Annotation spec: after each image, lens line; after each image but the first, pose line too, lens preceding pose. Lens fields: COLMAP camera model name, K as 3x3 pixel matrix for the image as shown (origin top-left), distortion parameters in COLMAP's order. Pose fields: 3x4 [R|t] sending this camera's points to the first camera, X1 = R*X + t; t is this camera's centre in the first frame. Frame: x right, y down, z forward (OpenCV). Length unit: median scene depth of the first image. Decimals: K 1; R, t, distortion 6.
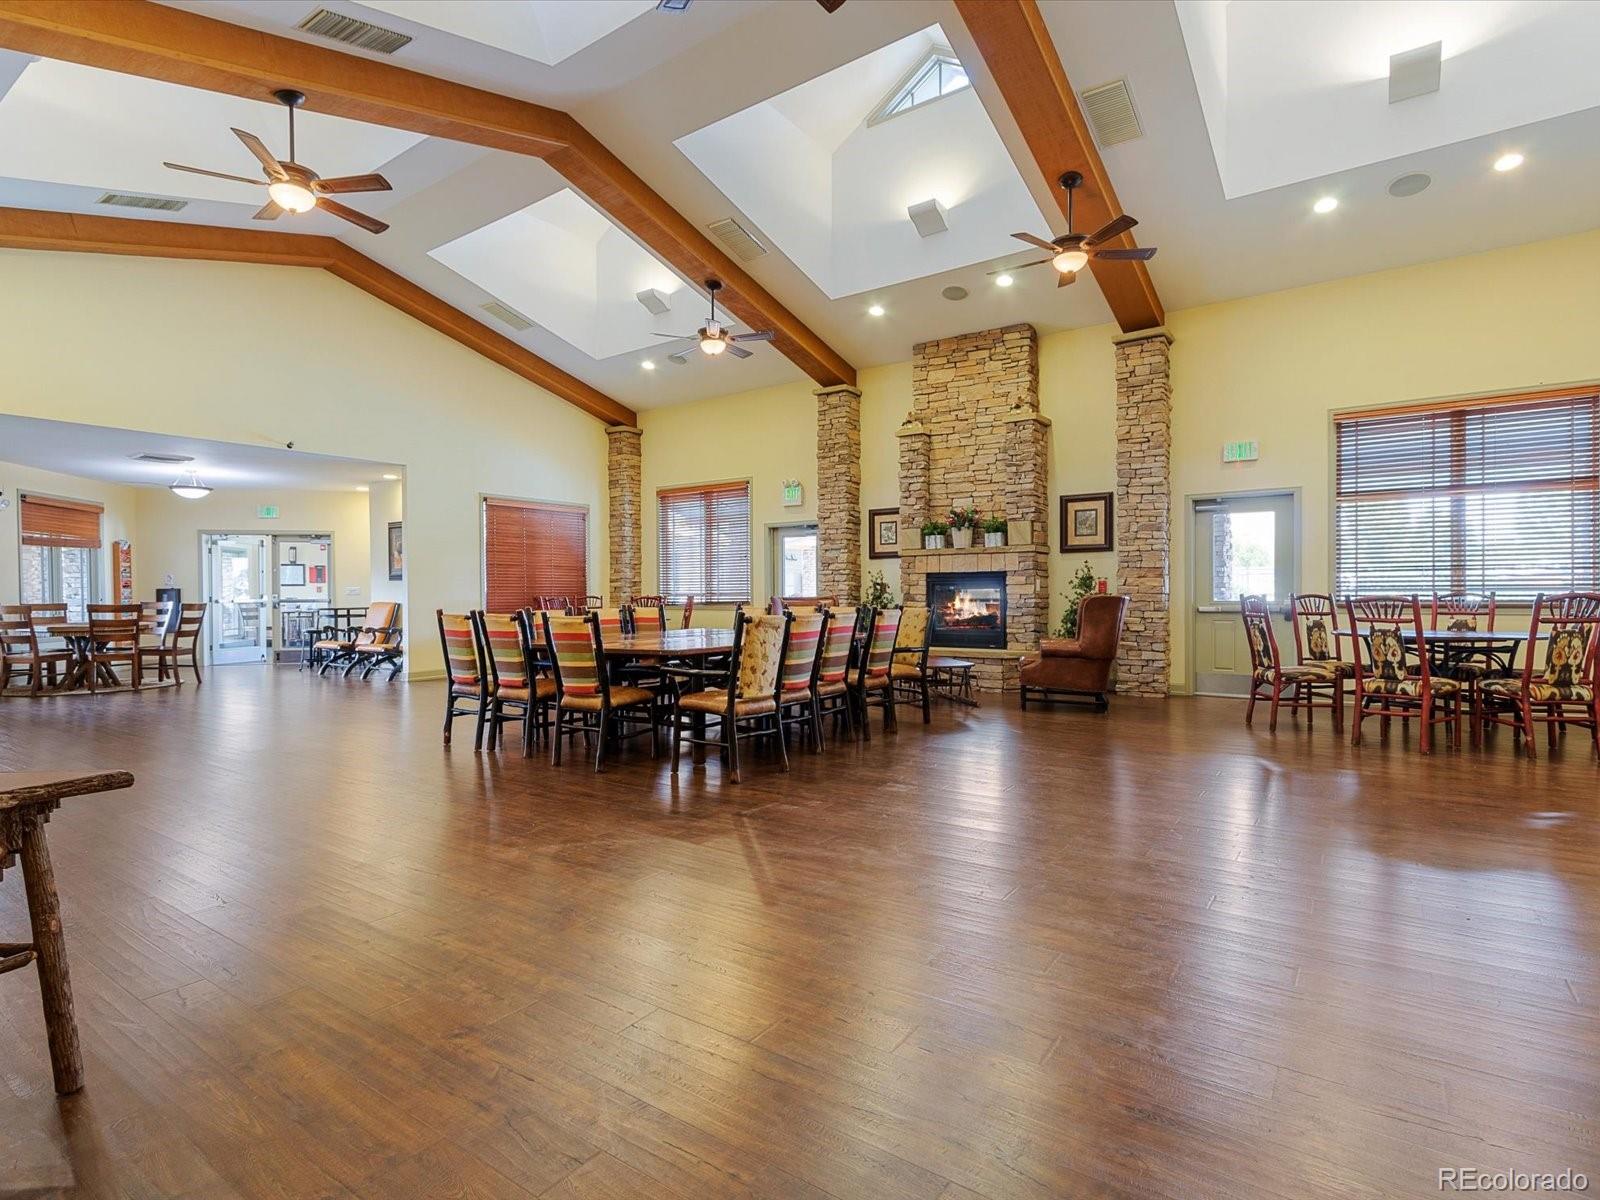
lens RADIAL K [[812.2, 0, 800.0], [0, 812.2, 600.0], [0, 0, 1]] dist [-0.000601, -0.000520]
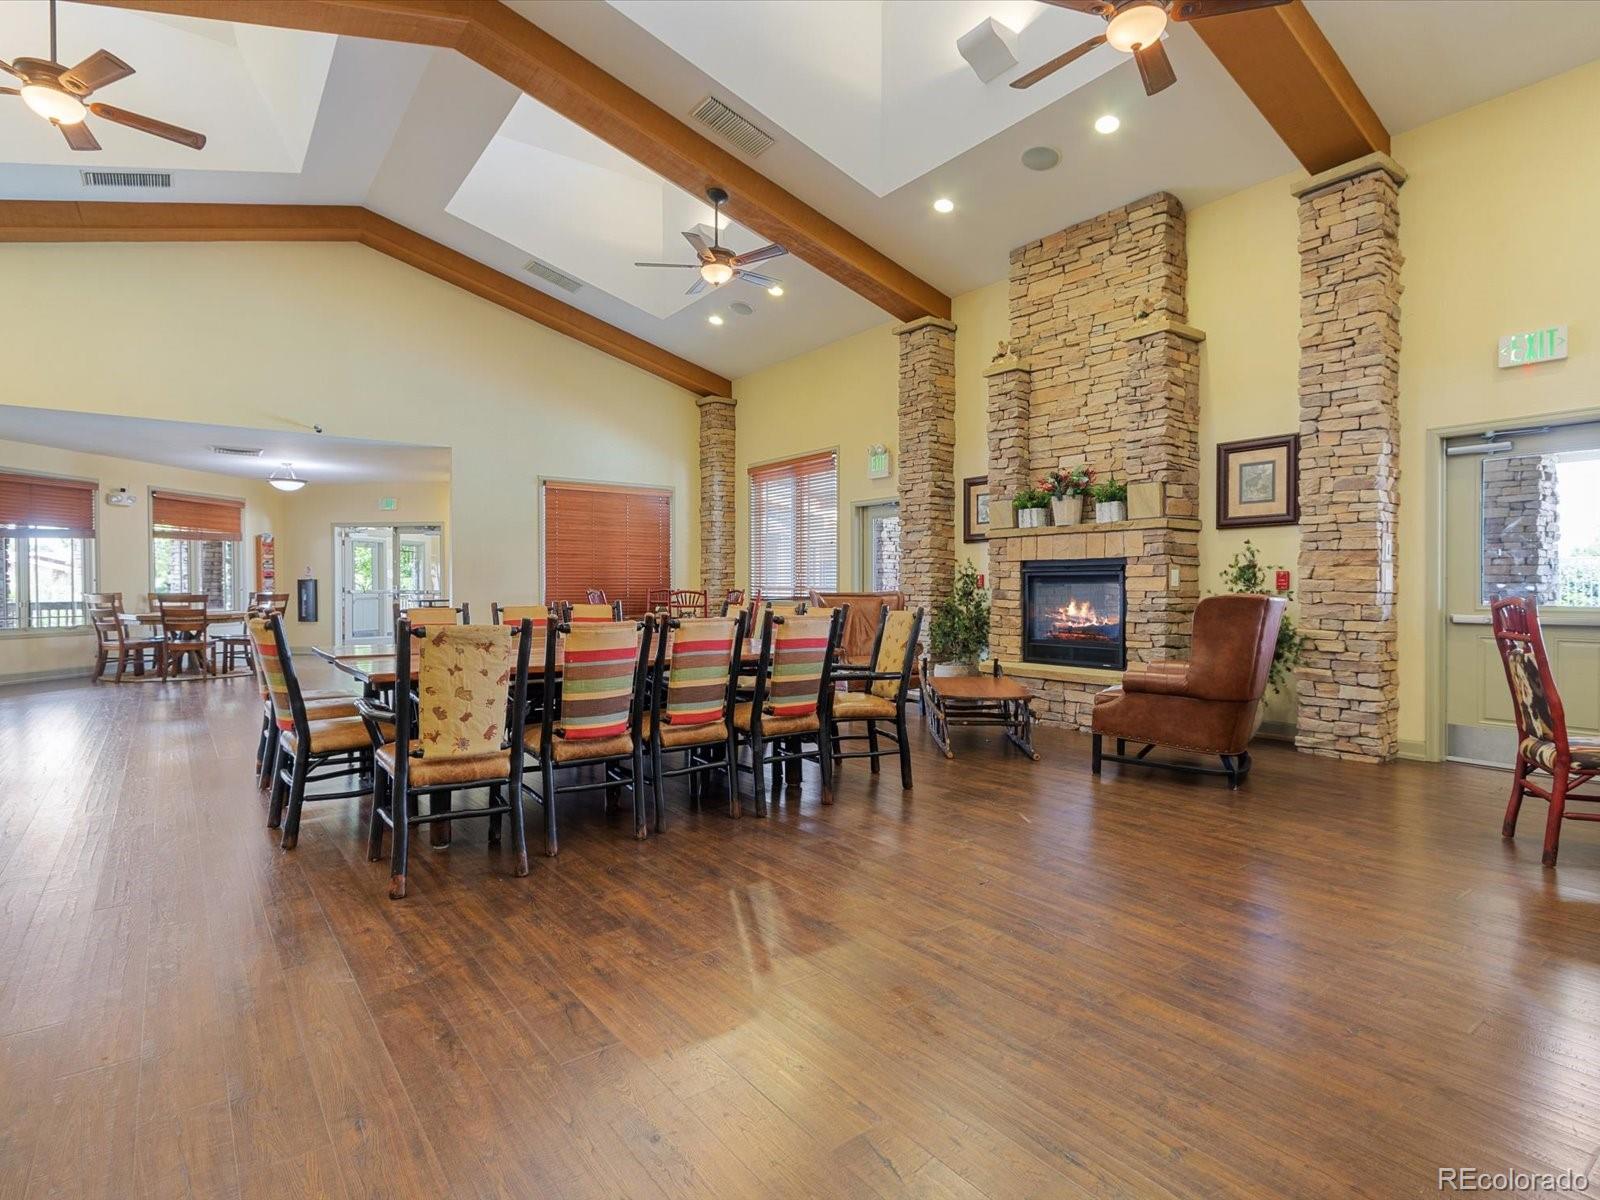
lens RADIAL K [[816.8, 0, 802.0], [0, 816.8, 589.3], [0, 0, 1]] dist [0.013987, -0.012585]
pose [[0.950812, 0.006856, -0.309691, 0.204756], [-0.008109, 0.999963, -0.002761, -0.004394], [0.309661, 0.005136, 0.950833, 0.254755]]
